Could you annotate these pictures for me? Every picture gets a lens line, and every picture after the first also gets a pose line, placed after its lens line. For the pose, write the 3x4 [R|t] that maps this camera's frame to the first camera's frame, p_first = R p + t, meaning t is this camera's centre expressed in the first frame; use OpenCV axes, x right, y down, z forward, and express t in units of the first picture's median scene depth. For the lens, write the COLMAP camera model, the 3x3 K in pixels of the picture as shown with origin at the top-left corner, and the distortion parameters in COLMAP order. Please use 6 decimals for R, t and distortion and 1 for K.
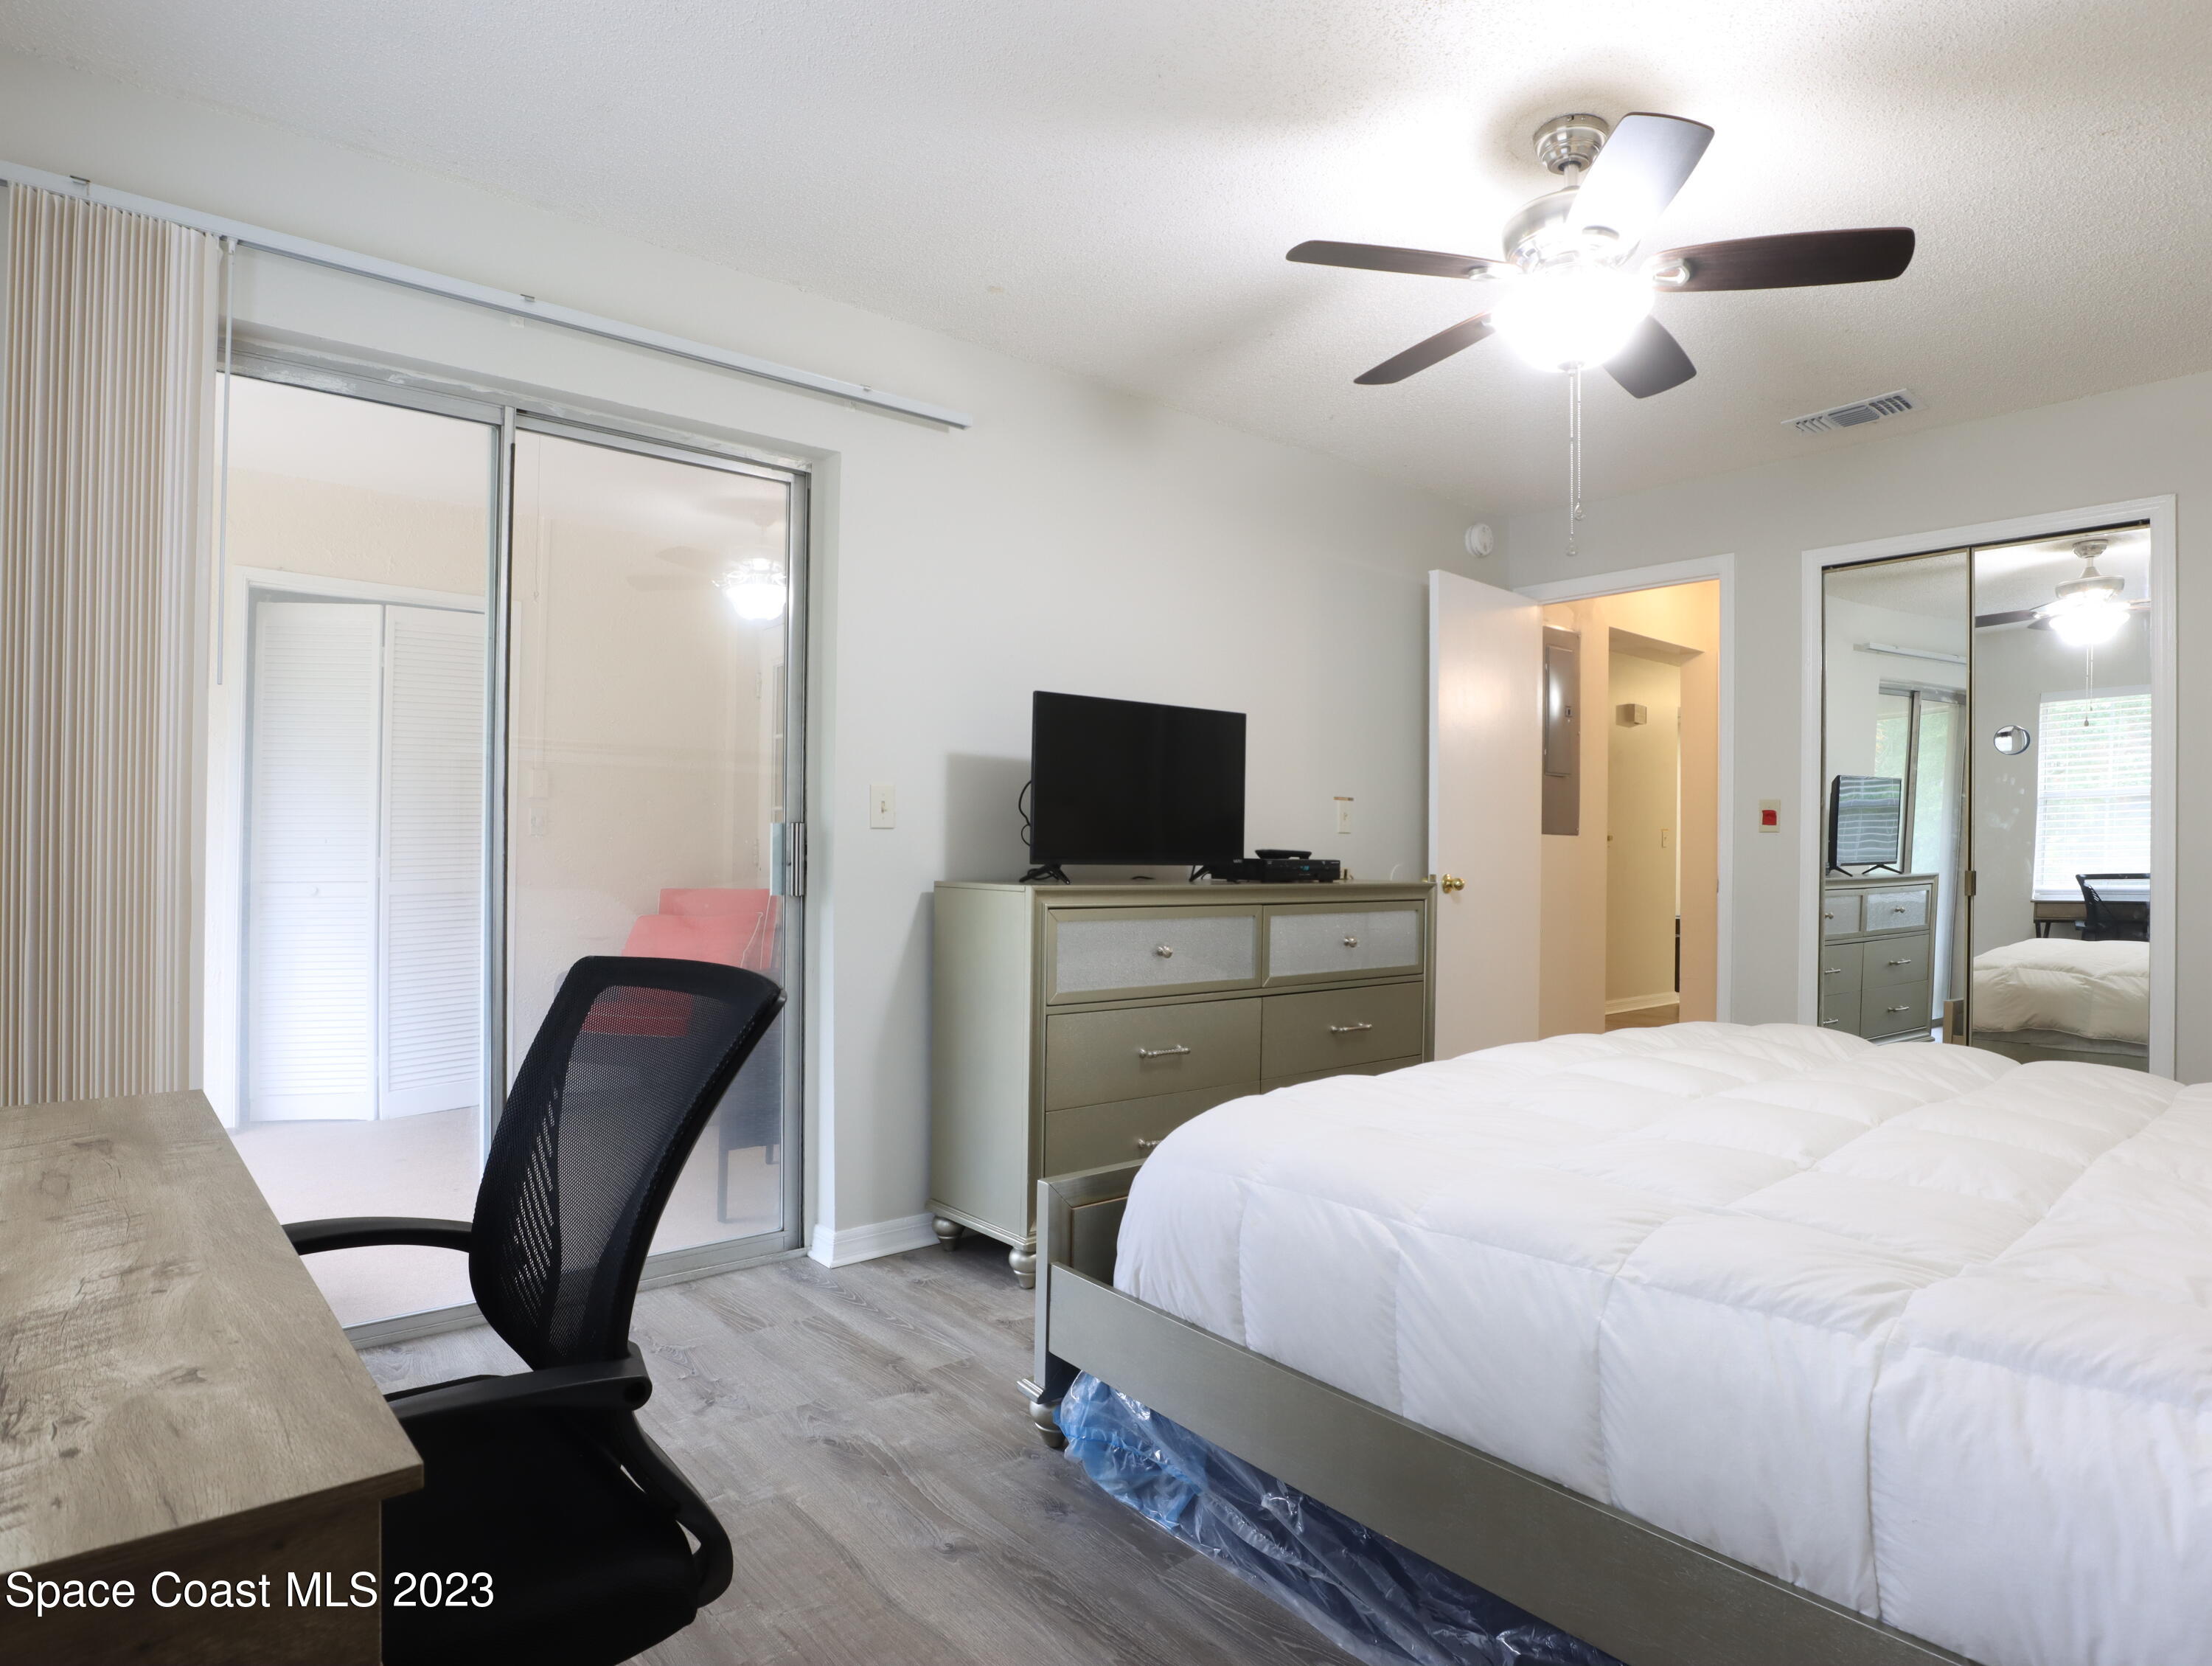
lens RADIAL K [[1260.6, 0, 1096.3], [0, 1260.6, 836.8], [0, 0, 1]] dist [-0.068410, 0.043909]
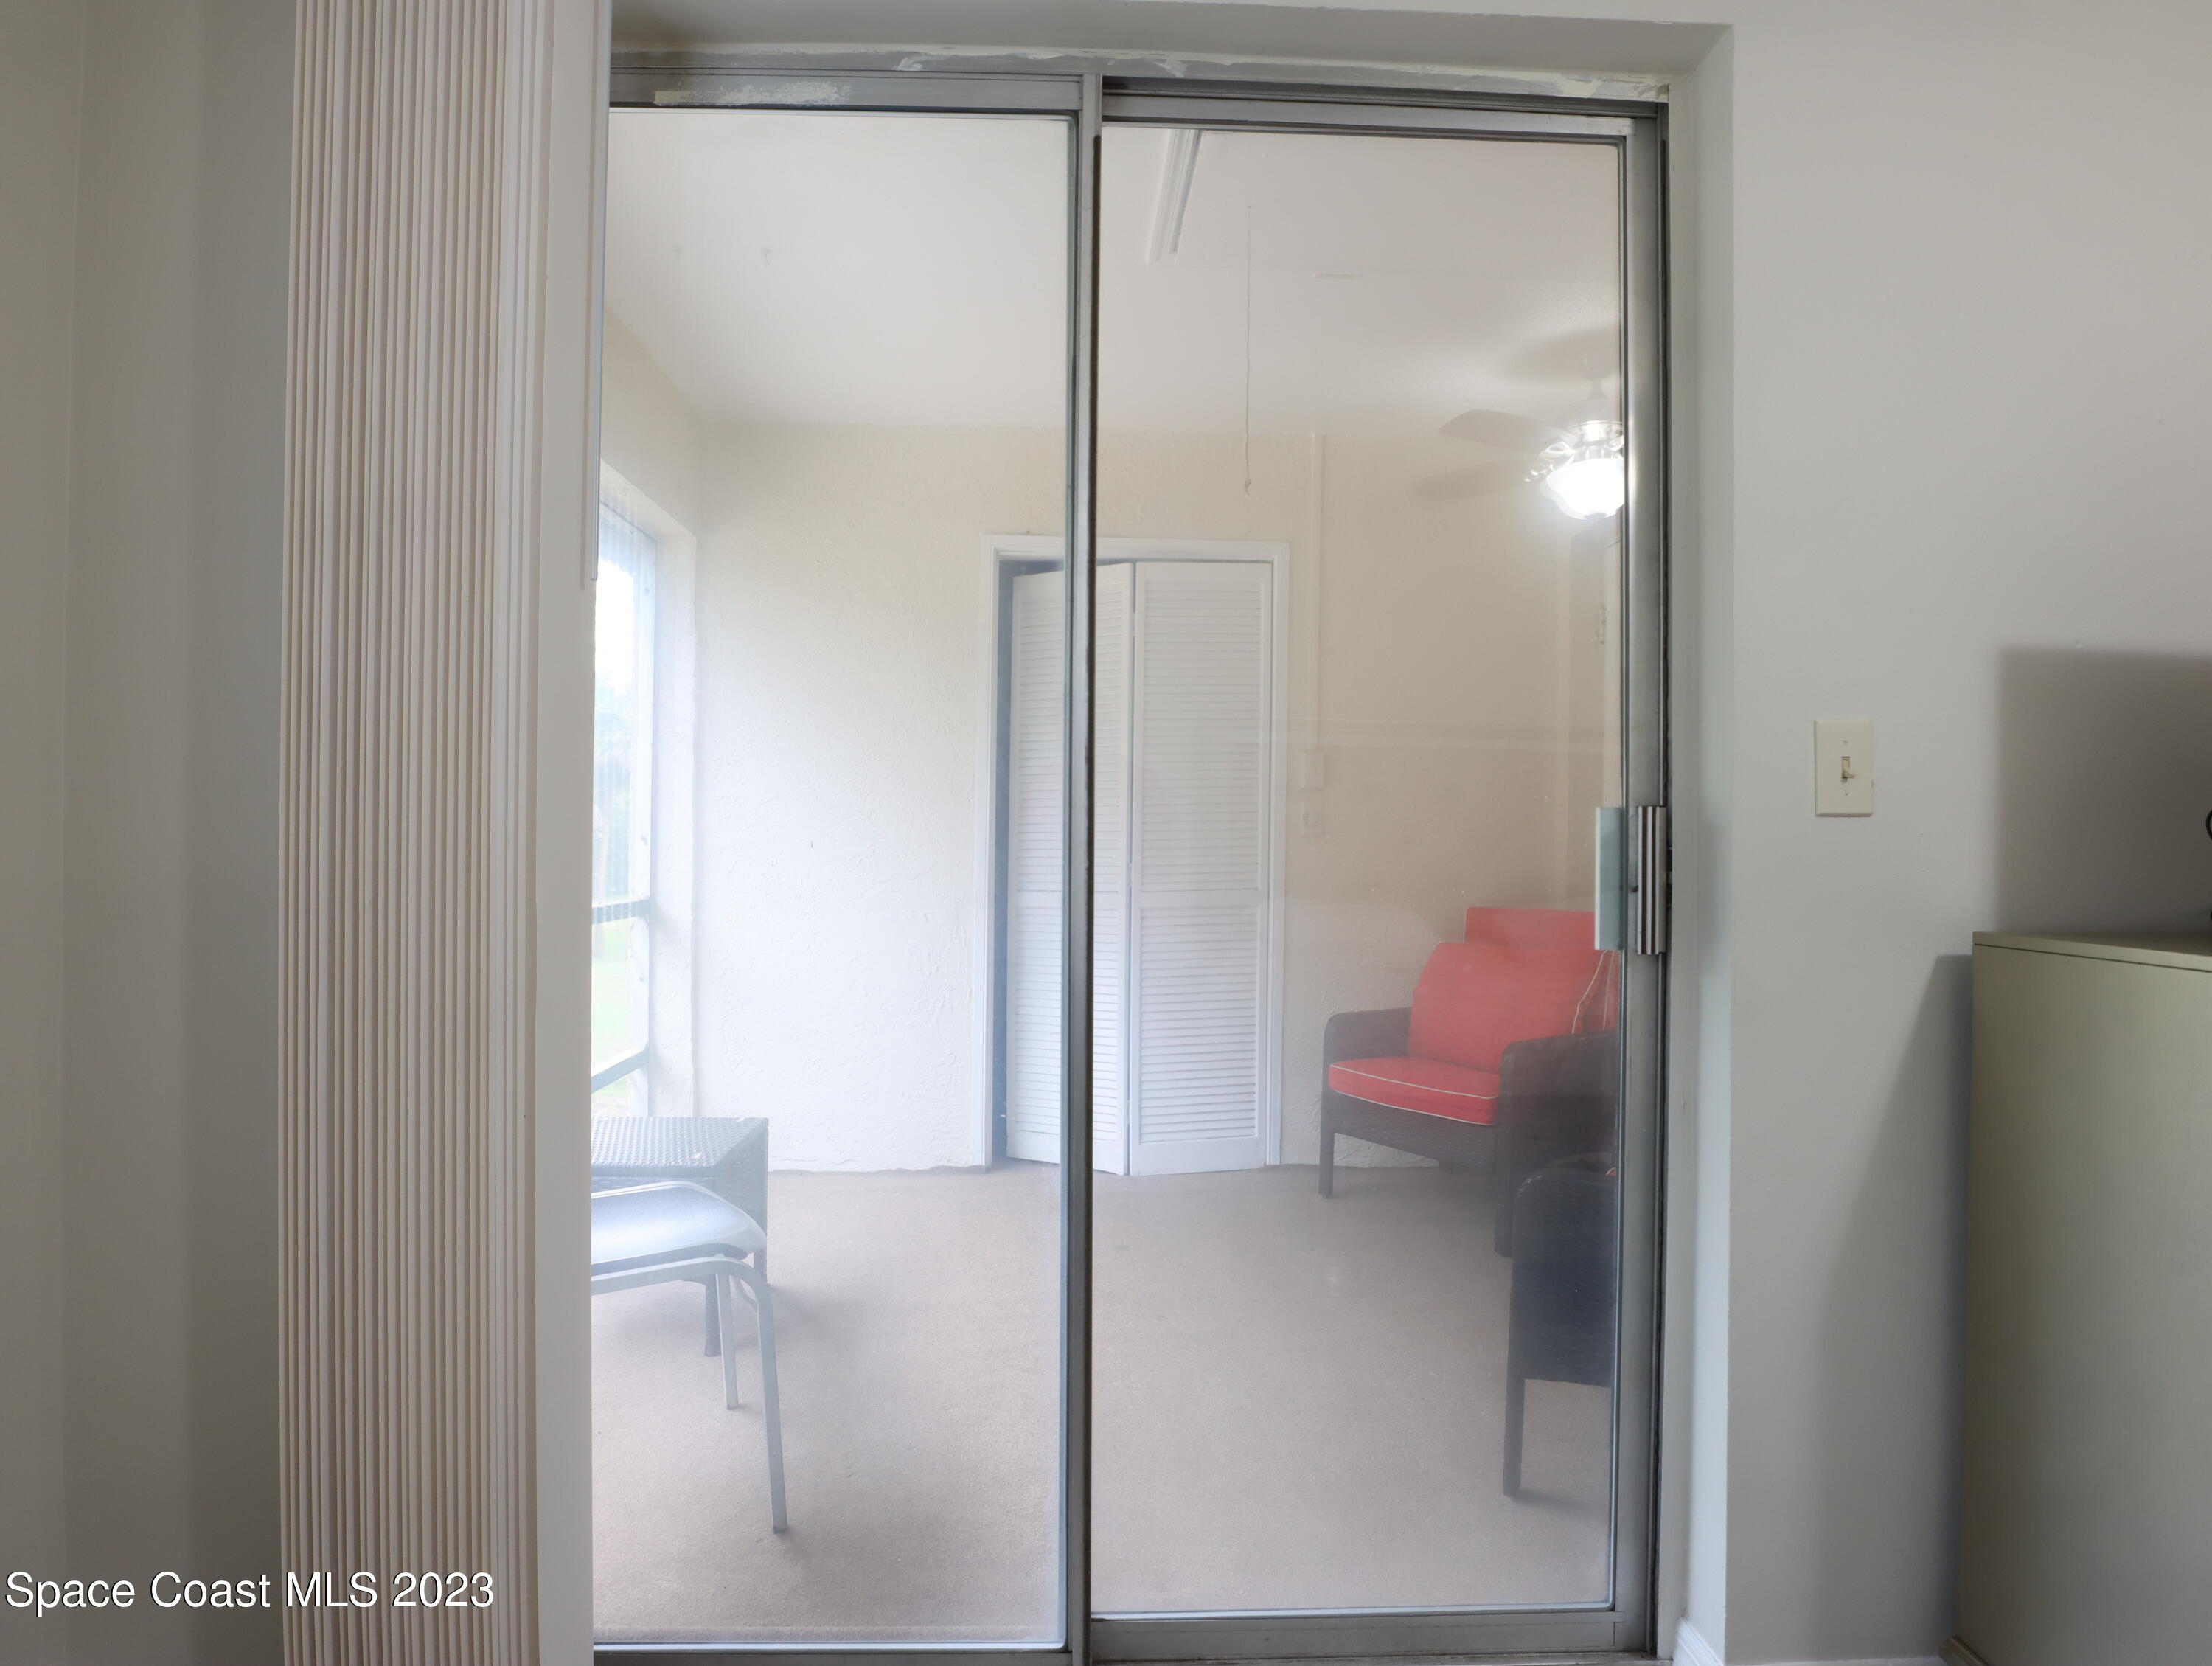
lens RADIAL K [[1260.6, 0, 1096.3], [0, 1260.6, 836.8], [0, 0, 1]] dist [-0.068410, 0.043909]
pose [[0.791765, -0.003065, -0.610818, -0.110349], [0.004236, 0.999991, 0.000473, -0.000227], [0.610811, -0.002962, 0.791771, 0.472965]]
